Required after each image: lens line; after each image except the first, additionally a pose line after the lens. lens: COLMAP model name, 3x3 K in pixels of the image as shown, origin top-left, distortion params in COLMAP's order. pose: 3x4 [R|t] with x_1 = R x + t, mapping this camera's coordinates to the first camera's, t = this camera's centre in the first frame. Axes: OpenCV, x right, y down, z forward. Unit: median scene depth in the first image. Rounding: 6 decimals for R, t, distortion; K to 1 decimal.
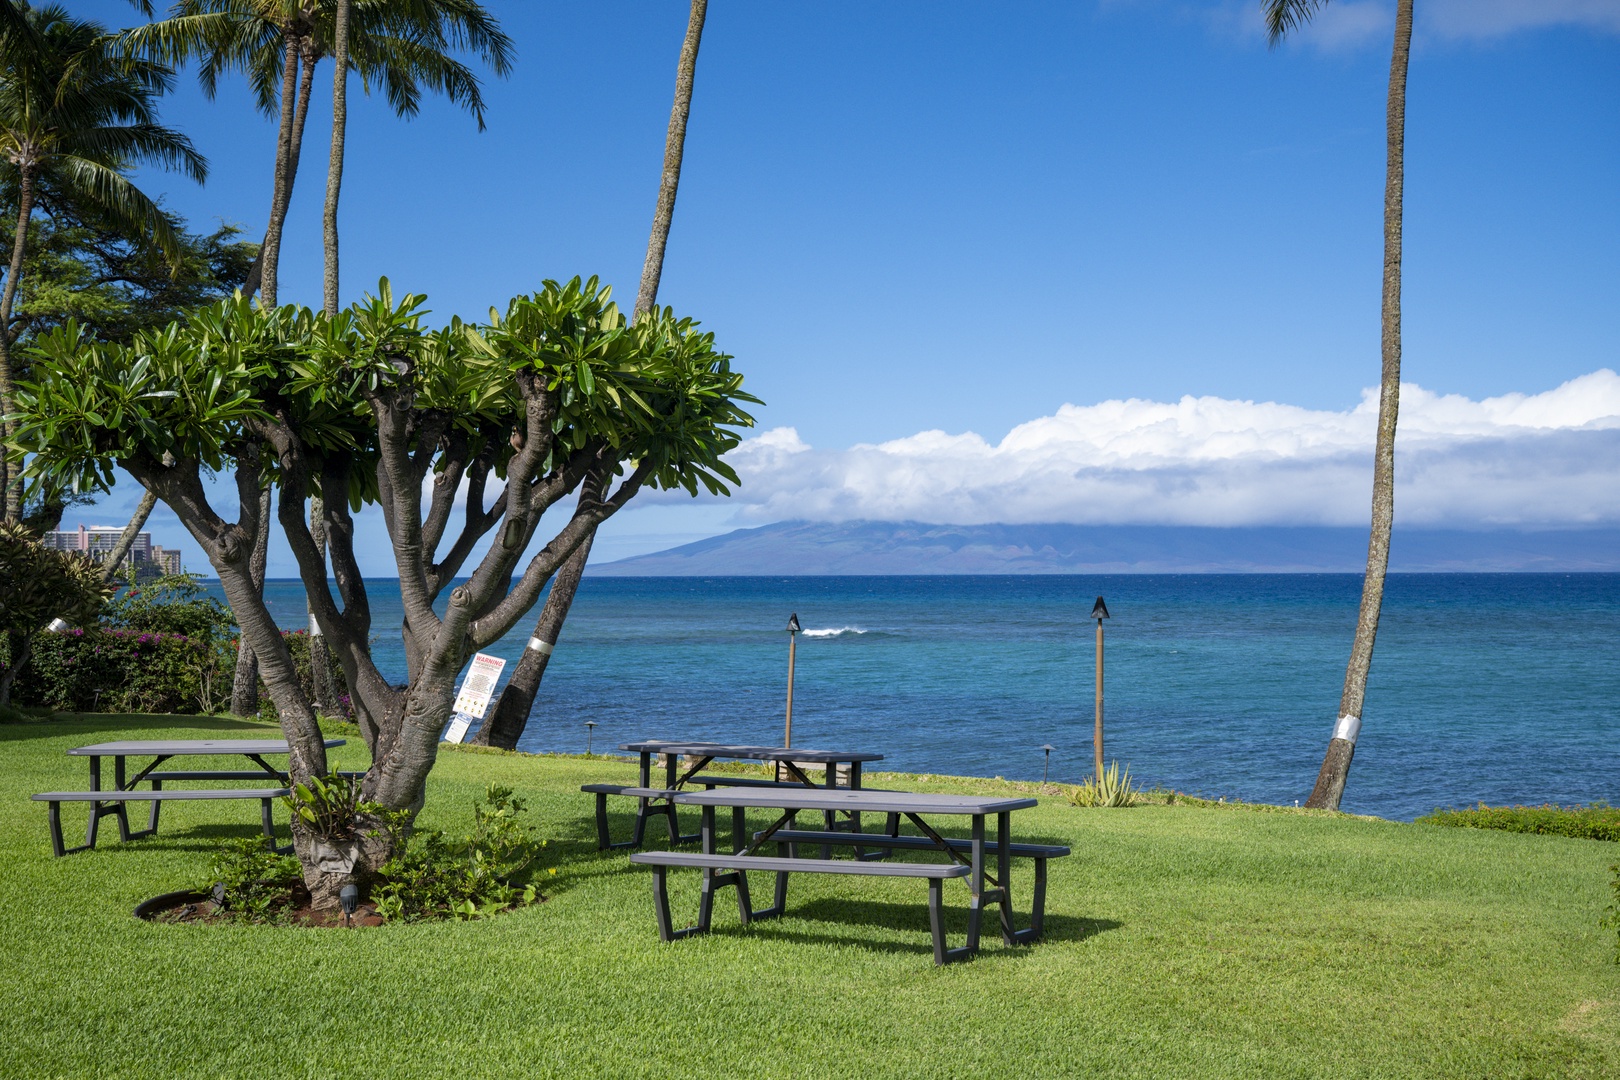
lens RADIAL K [[1989.0, 0, 809.5], [0, 1989.0, 530.2], [0, 0, 1]] dist [0.165321, 0.000000]
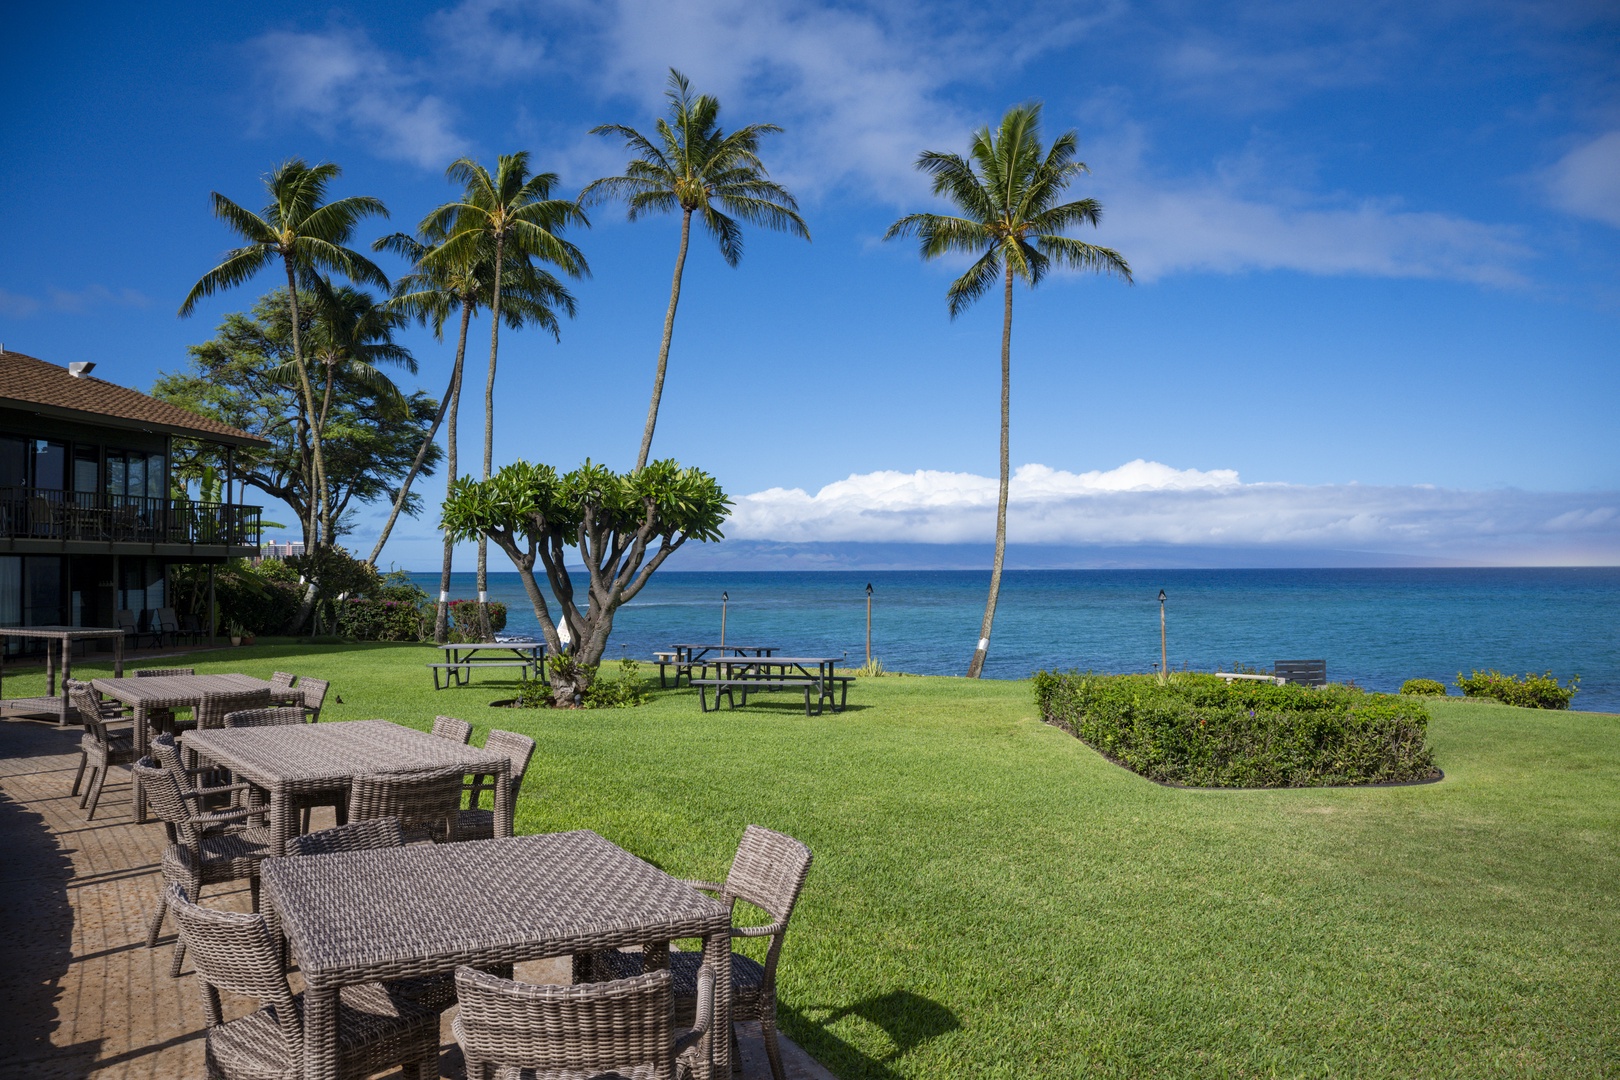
lens RADIAL K [[1156.2, 0, 816.0], [0, 1156.2, 548.7], [0, 0, 1]] dist [-0.044334, 0.005897]
pose [[0.995471, 0.002548, 0.095031, -0.049973], [-0.002849, 0.999991, 0.003031, -0.012204], [-0.095023, -0.003288, 0.995470, -0.380886]]
